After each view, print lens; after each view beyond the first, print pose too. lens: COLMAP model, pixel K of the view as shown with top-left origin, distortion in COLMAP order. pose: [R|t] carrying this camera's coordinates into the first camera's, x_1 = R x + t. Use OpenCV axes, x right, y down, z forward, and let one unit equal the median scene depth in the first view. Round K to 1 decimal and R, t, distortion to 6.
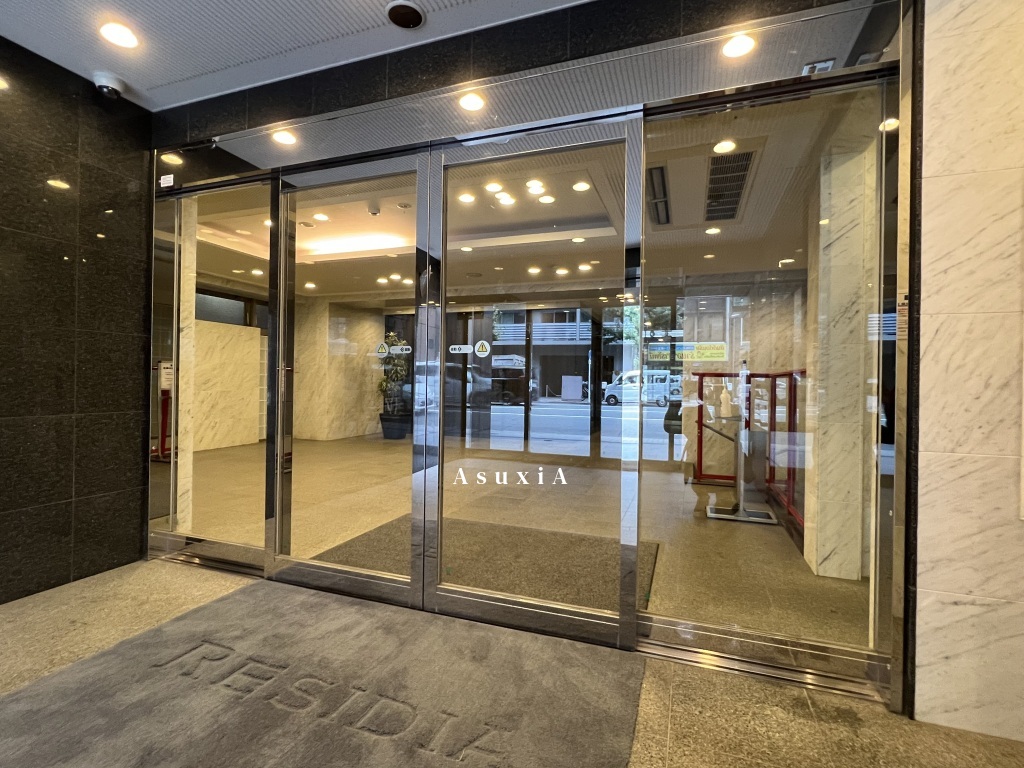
lens RADIAL K [[487.8, 0, 512.4], [0, 487.8, 383.0], [0, 0, 1]] dist [-0.002326, 0.000226]
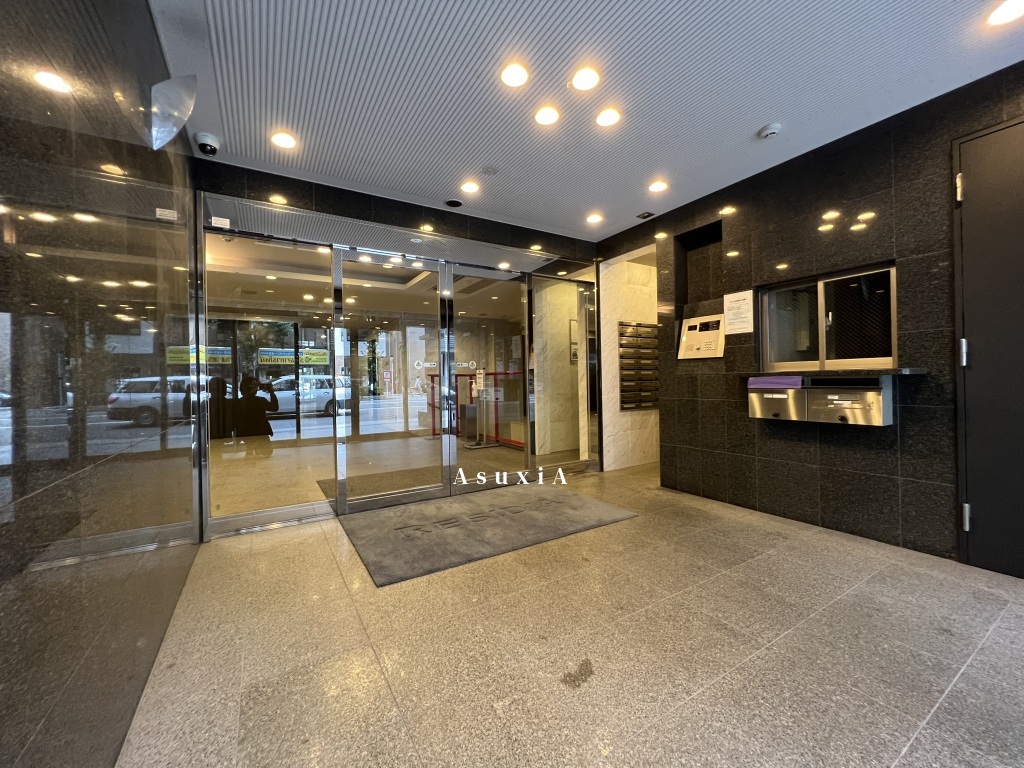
lens RADIAL K [[408.7, 0, 511.2], [0, 408.7, 380.9], [0, 0, 1]] dist [-0.002502, 0.001023]
pose [[0.622116, -0.026808, 0.782466, -0.376594], [0.030365, 0.999488, 0.010101, -0.003412], [-0.782336, 0.017476, 0.622612, -0.066470]]
